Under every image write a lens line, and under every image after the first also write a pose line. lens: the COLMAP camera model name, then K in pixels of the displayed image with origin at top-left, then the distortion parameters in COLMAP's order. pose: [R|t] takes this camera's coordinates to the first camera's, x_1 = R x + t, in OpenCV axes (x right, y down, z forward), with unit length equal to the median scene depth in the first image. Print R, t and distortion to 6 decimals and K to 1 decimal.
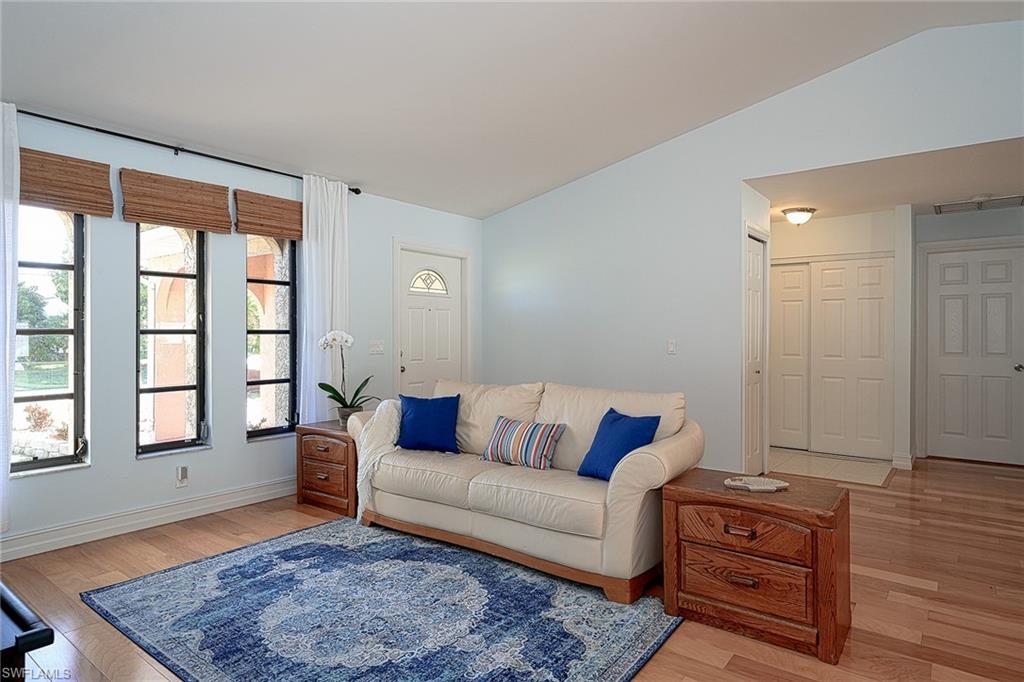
lens RADIAL K [[591.2, 0, 507.7], [0, 591.2, 335.9], [0, 0, 1]] dist [-0.003090, 0.000541]
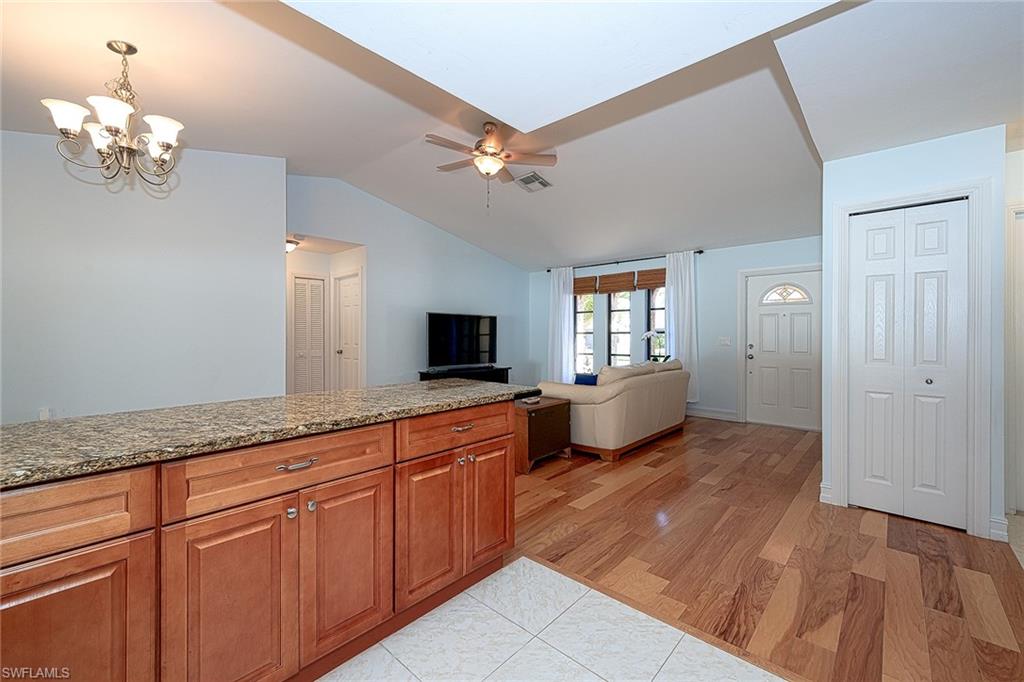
lens RADIAL K [[410.0, 0, 514.9], [0, 410.0, 339.3], [0, 0, 1]] dist [0.000505, 0.000042]
pose [[-0.070551, 0.002637, -0.997505, 1.520836], [-0.004917, 0.999983, 0.002991, 0.022123], [0.997496, 0.005115, -0.070537, 0.822036]]
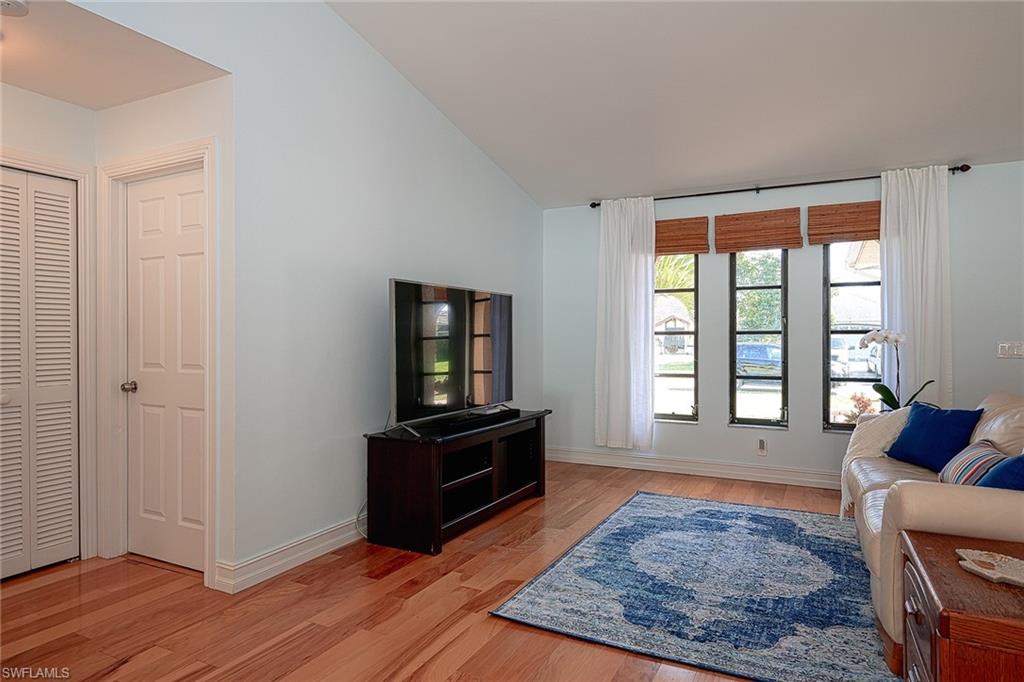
lens RADIAL K [[591.2, 0, 507.4], [0, 591.2, 339.2], [0, 0, 1]] dist [-0.003090, 0.000541]
pose [[0.188740, 0.003111, -0.982022, 0.709376], [-0.001883, 0.999994, 0.002806, 0.005898], [0.982025, 0.001320, 0.188745, 0.278654]]
